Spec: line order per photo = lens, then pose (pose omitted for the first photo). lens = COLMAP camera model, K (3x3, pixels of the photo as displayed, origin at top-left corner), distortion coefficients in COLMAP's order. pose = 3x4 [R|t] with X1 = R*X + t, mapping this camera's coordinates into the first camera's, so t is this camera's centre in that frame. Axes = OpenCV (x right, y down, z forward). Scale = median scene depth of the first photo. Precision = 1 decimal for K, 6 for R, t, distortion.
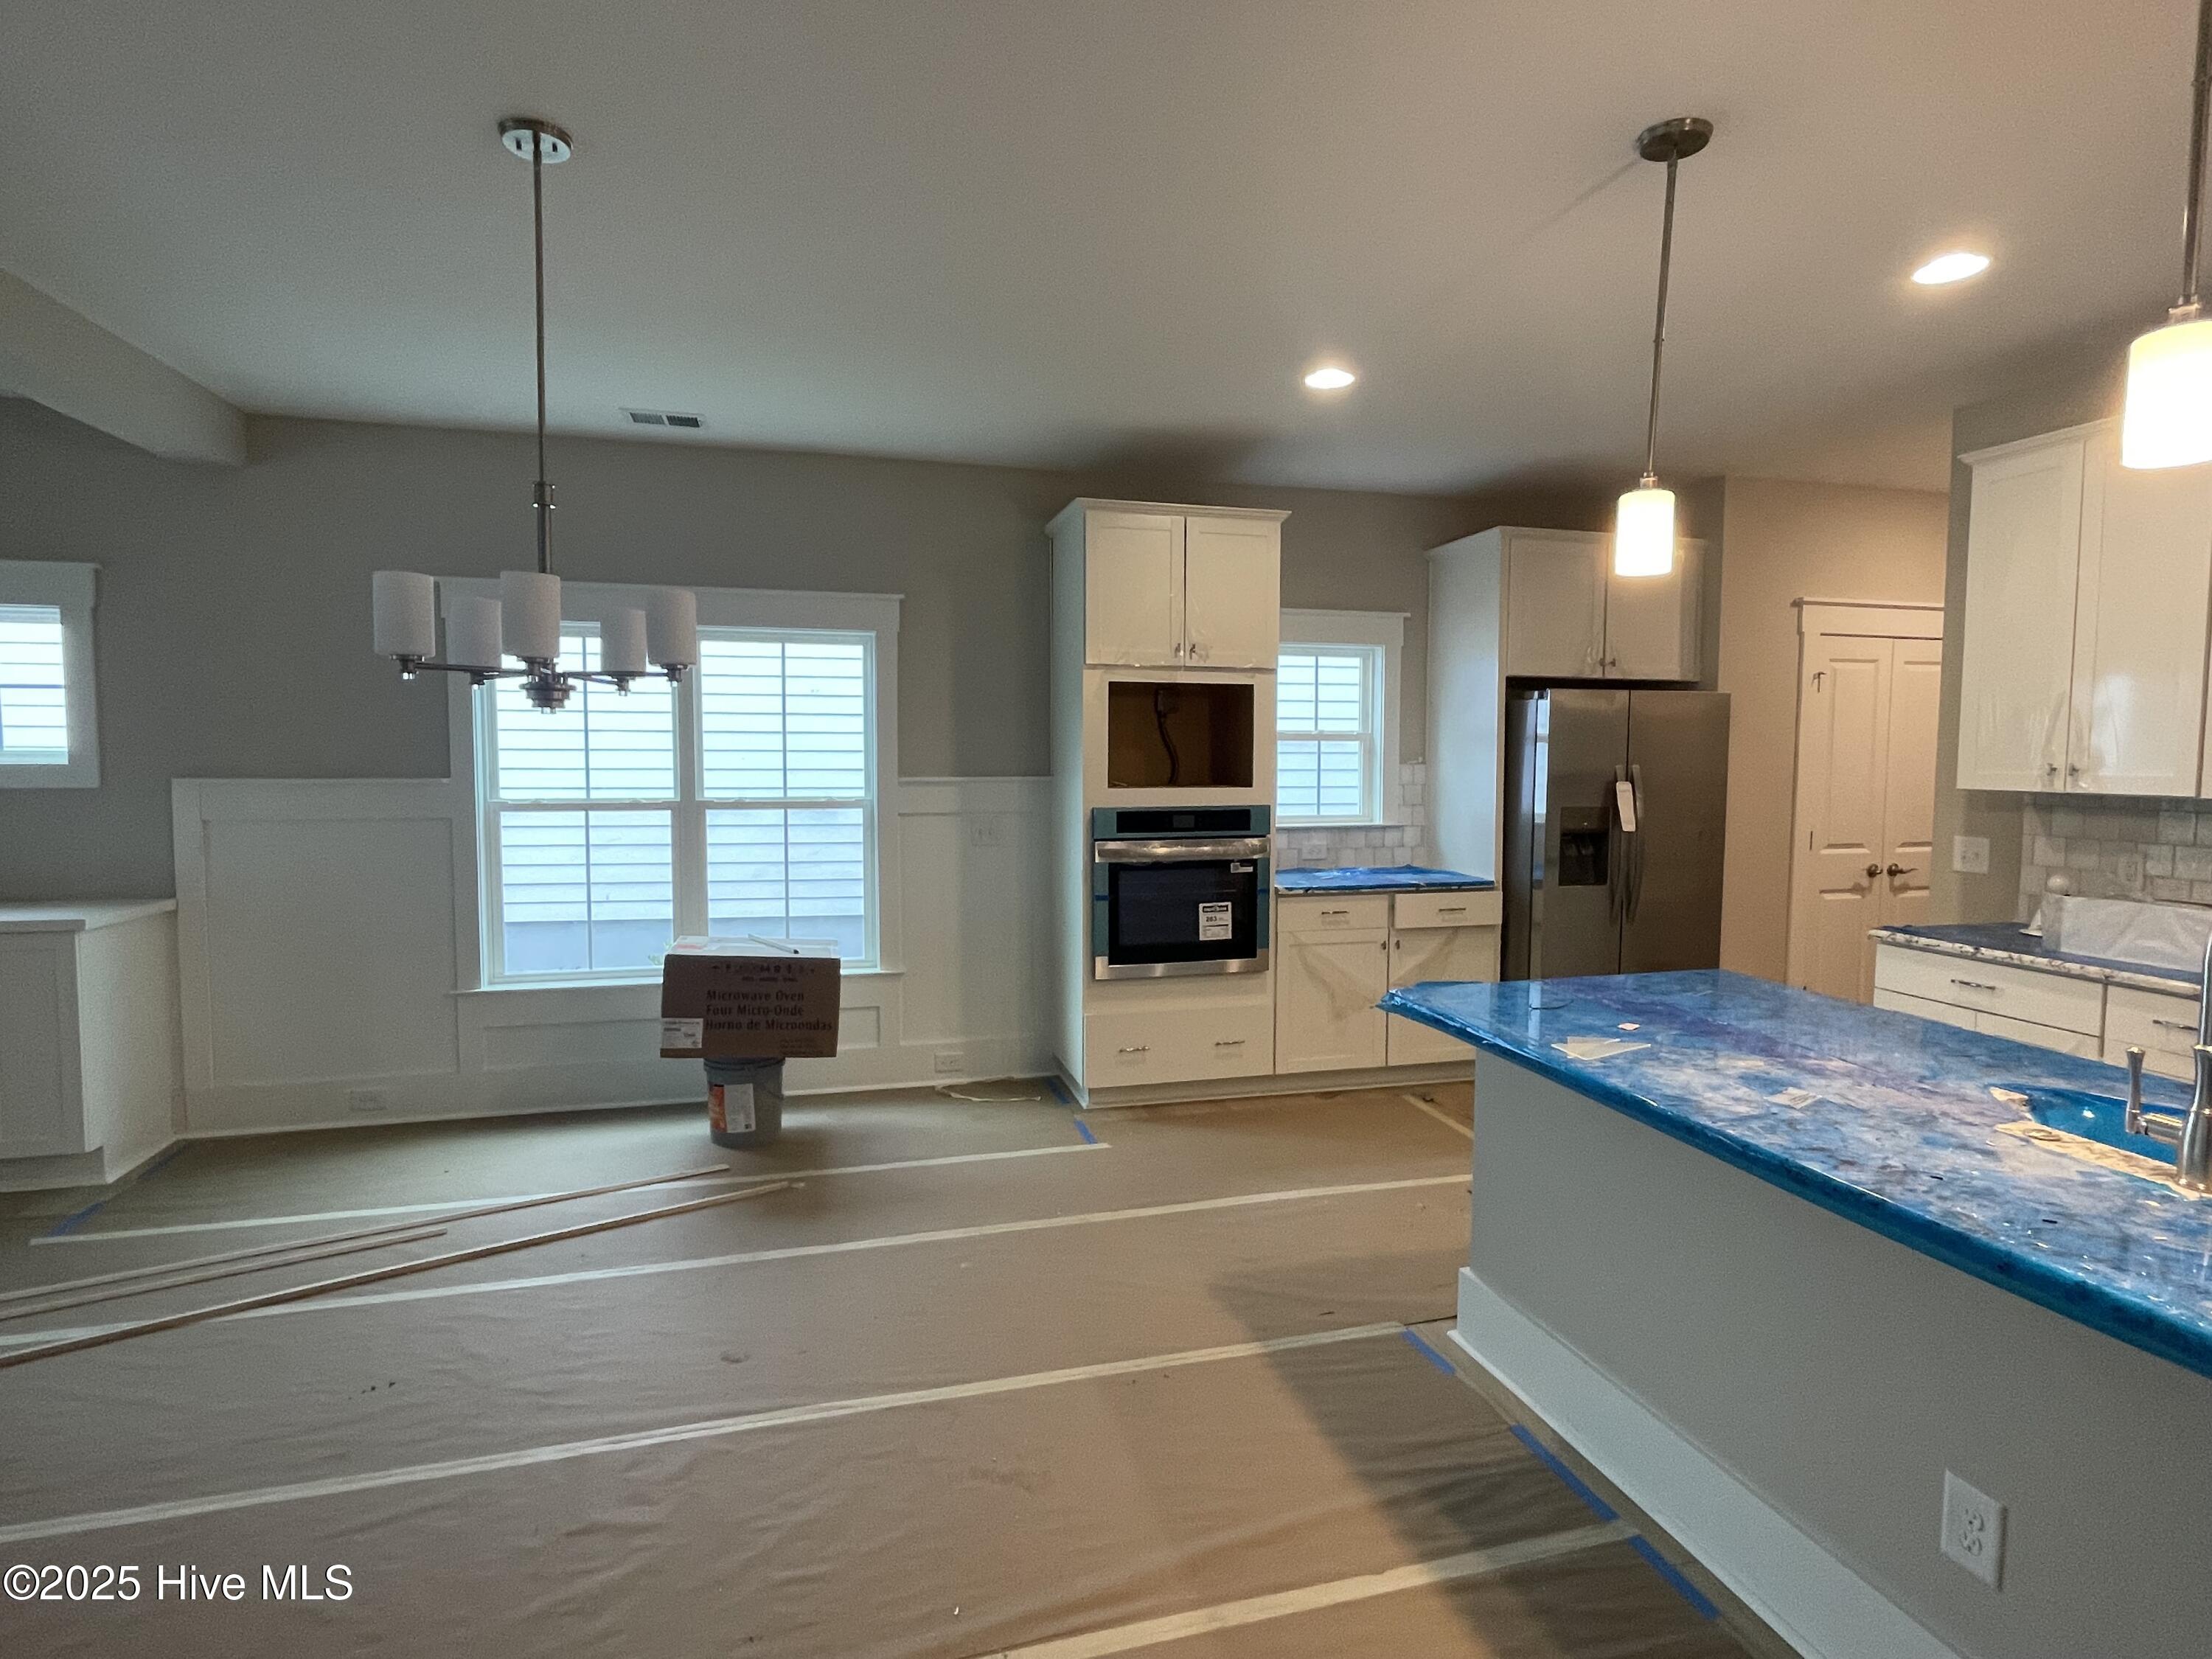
lens RADIAL K [[1123.3, 0, 1106.0], [0, 1123.3, 829.5], [0, 0, 1]] dist [-0.004340, -0.001216]
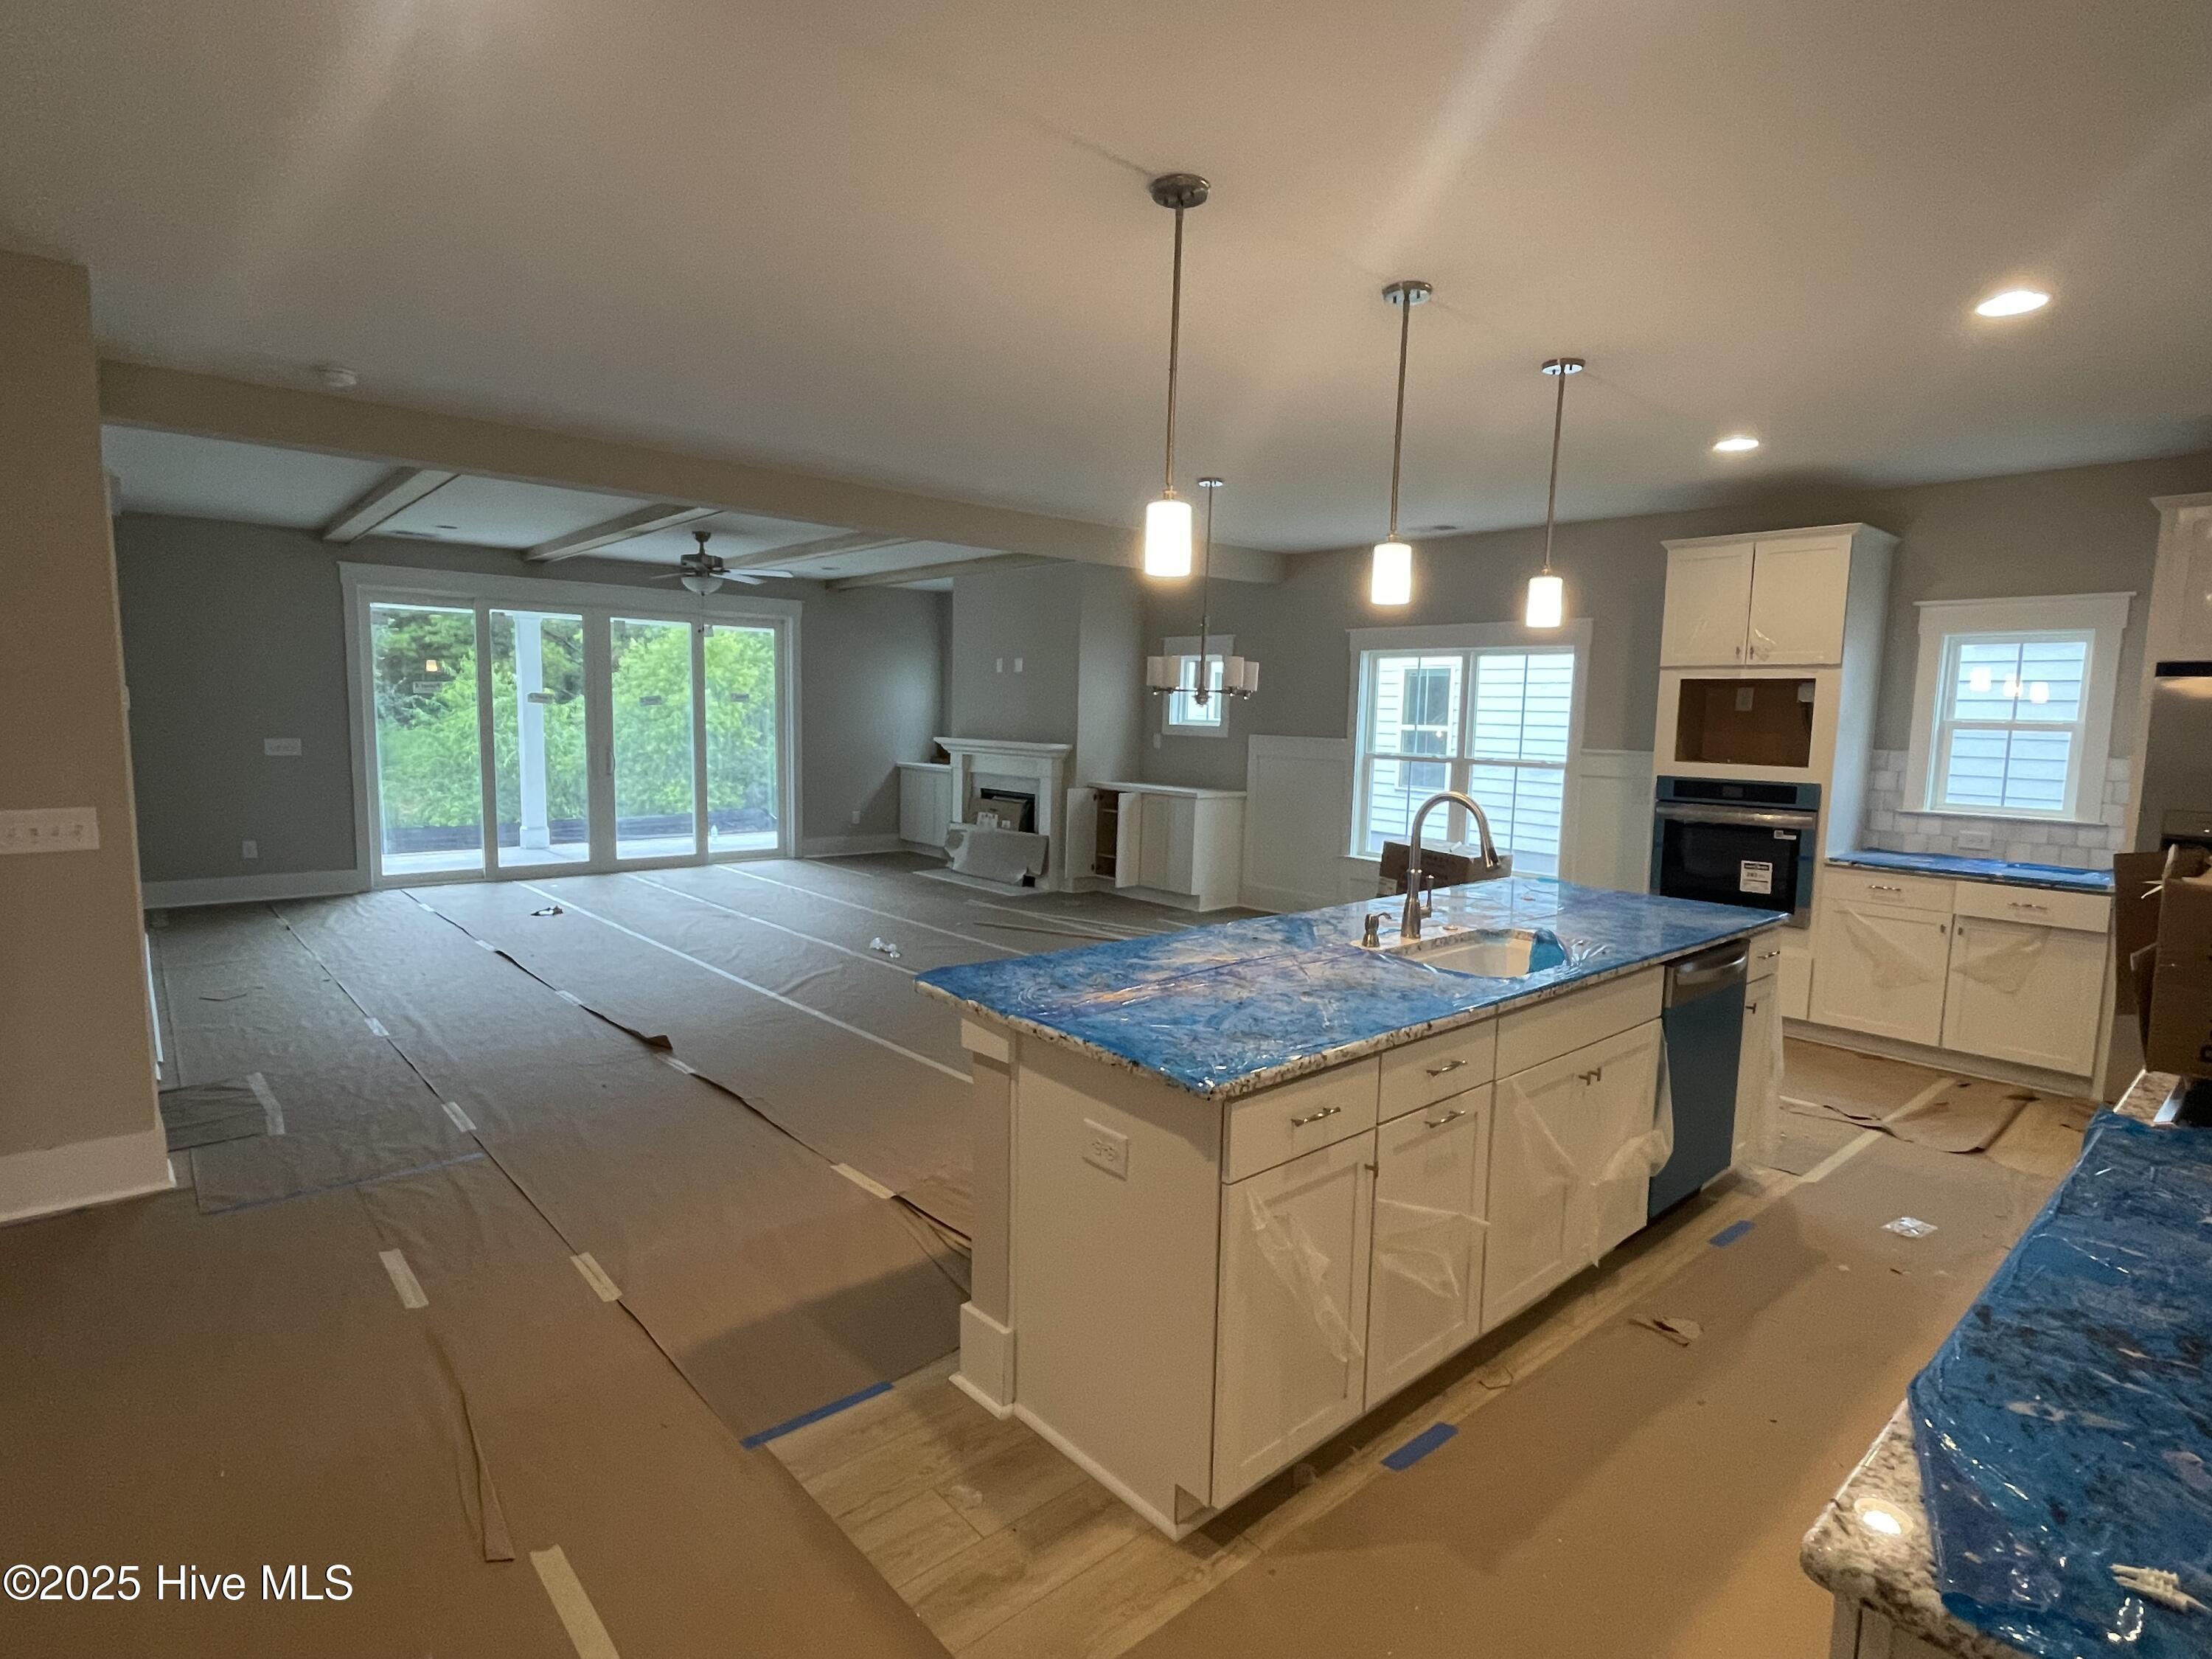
lens RADIAL K [[1123.3, 0, 1106.0], [0, 1123.3, 829.5], [0, 0, 1]] dist [-0.004340, -0.001216]
pose [[0.444646, 0.102155, -0.889862, 0.858596], [-0.084837, 0.993812, 0.071697, 0.004112], [0.891680, 0.043614, 0.450561, -0.162287]]
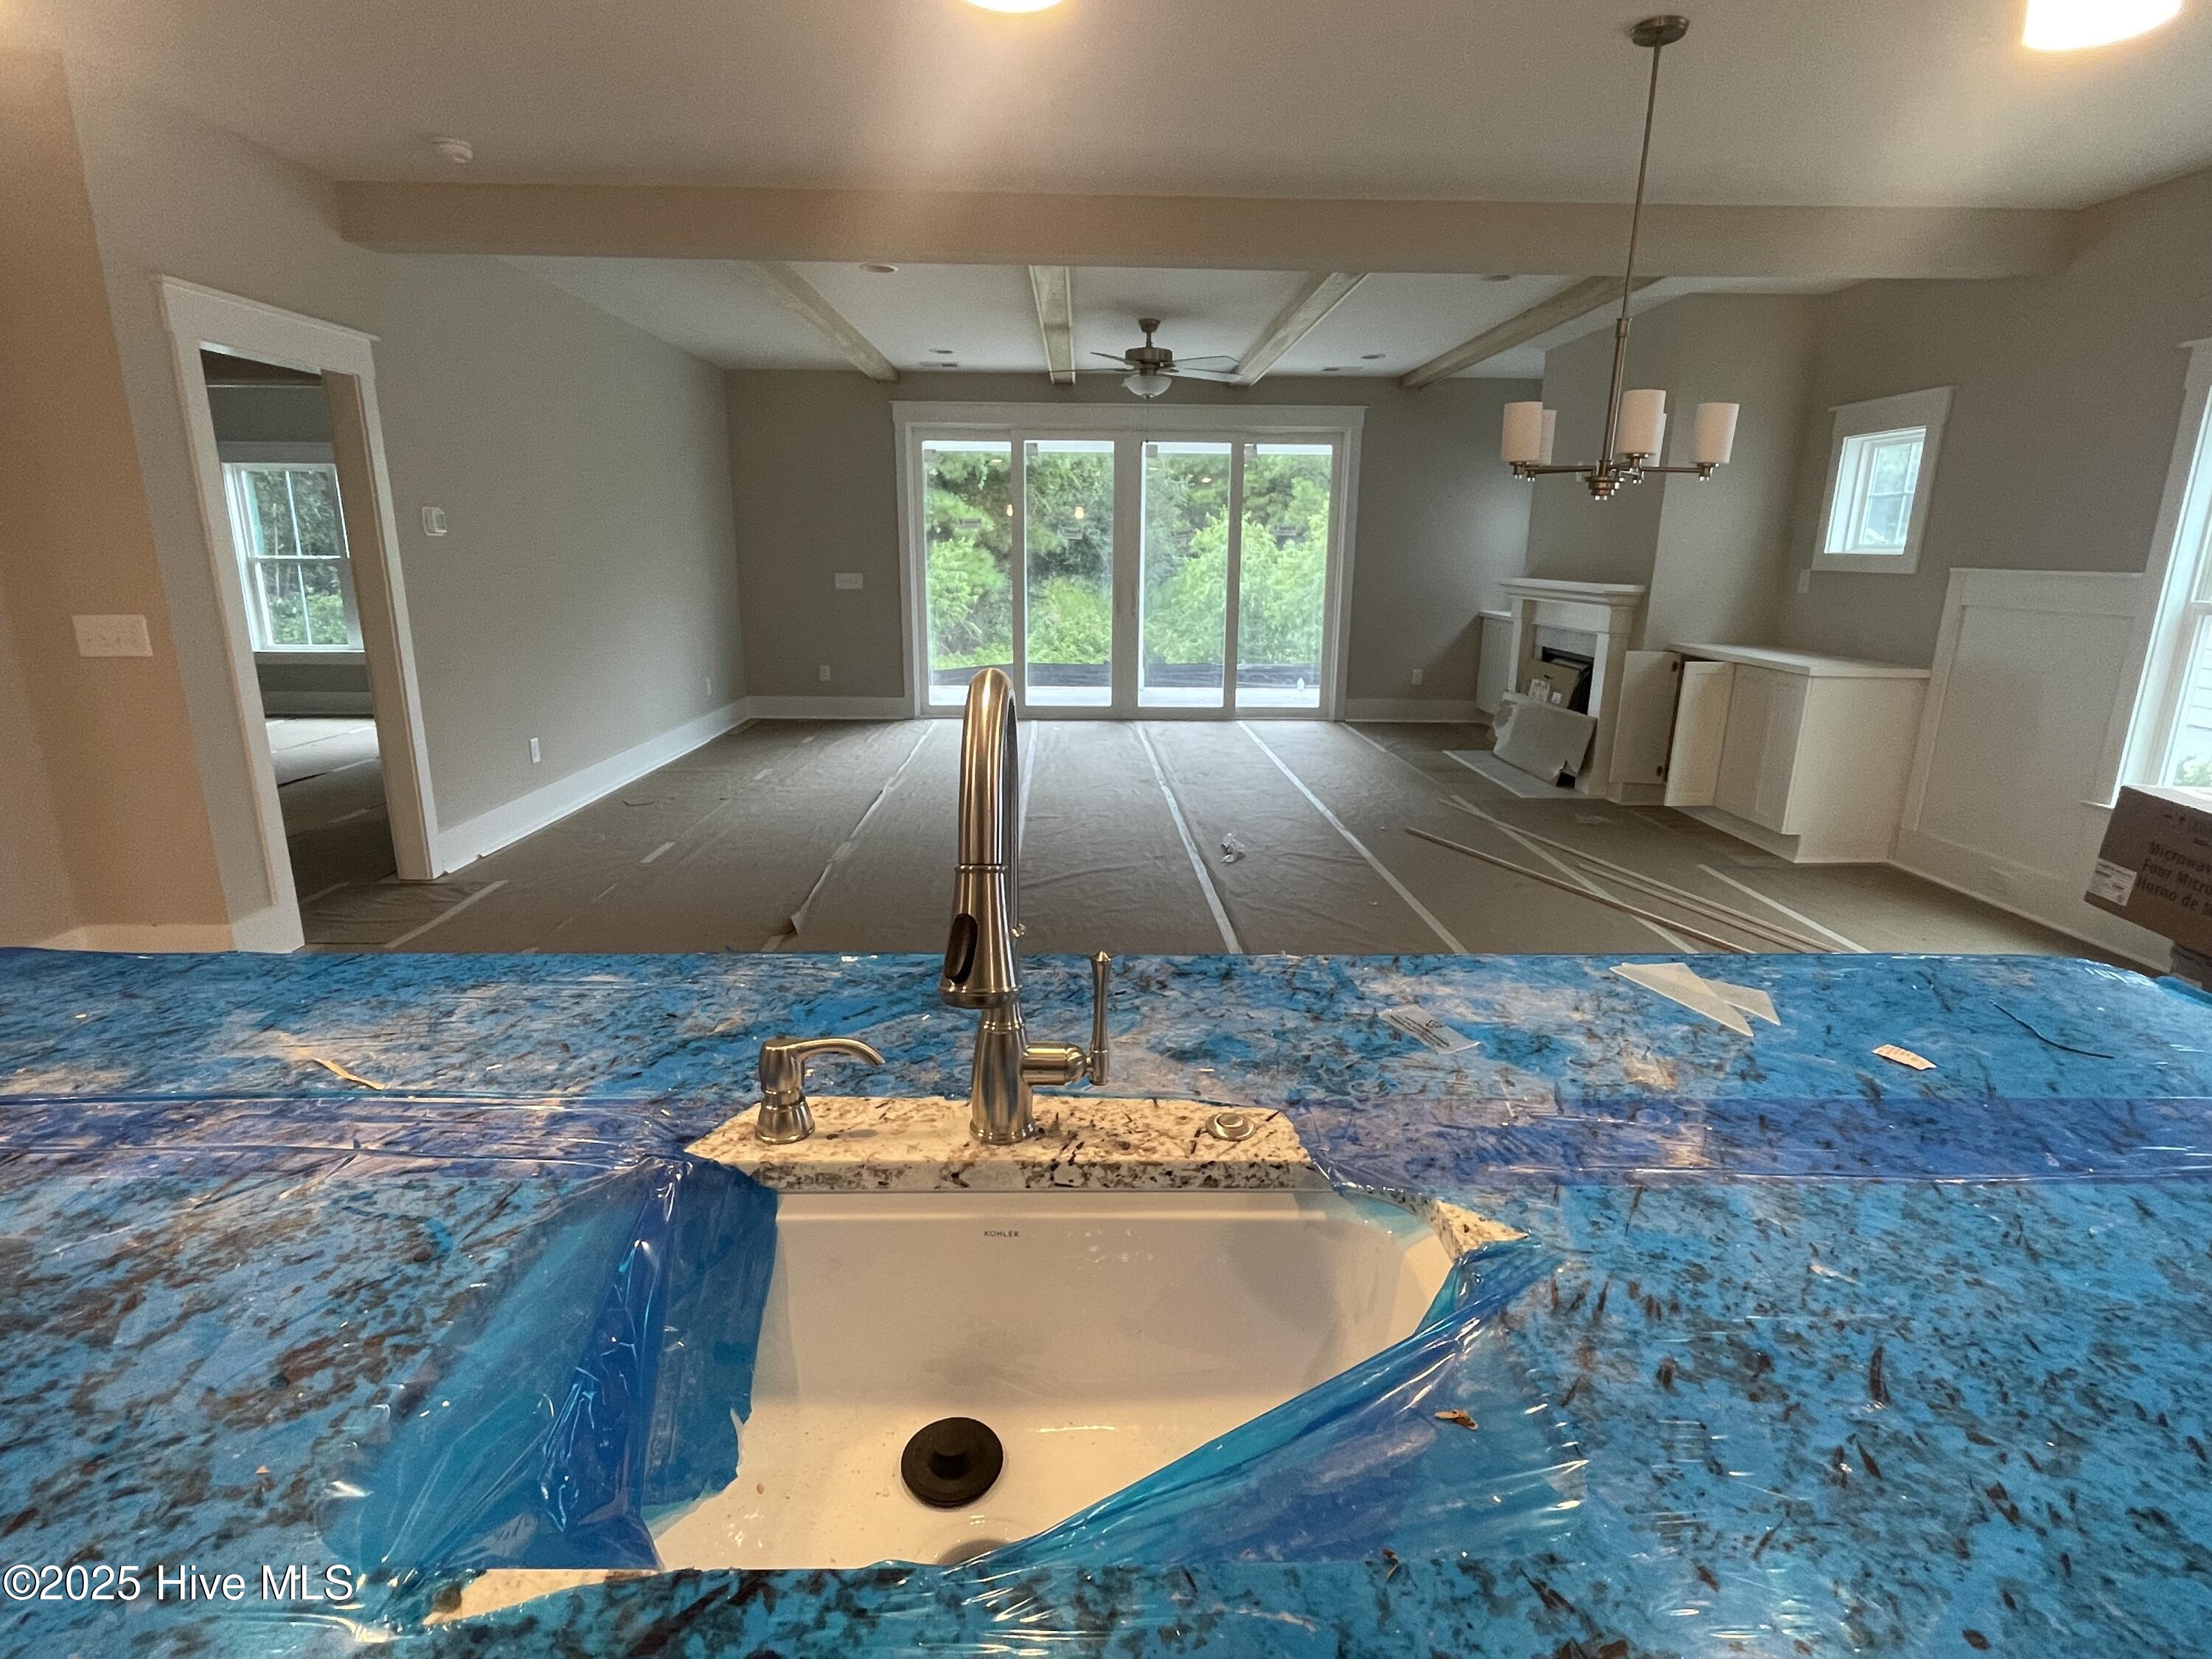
lens RADIAL K [[1123.3, 0, 1106.0], [0, 1123.3, 829.5], [0, 0, 1]] dist [-0.004340, -0.001216]
pose [[-0.237449, 0.232389, -0.943193, 0.515912], [-0.079752, 0.963021, 0.257352, -0.010840], [0.968121, 0.136330, -0.210135, 0.388651]]
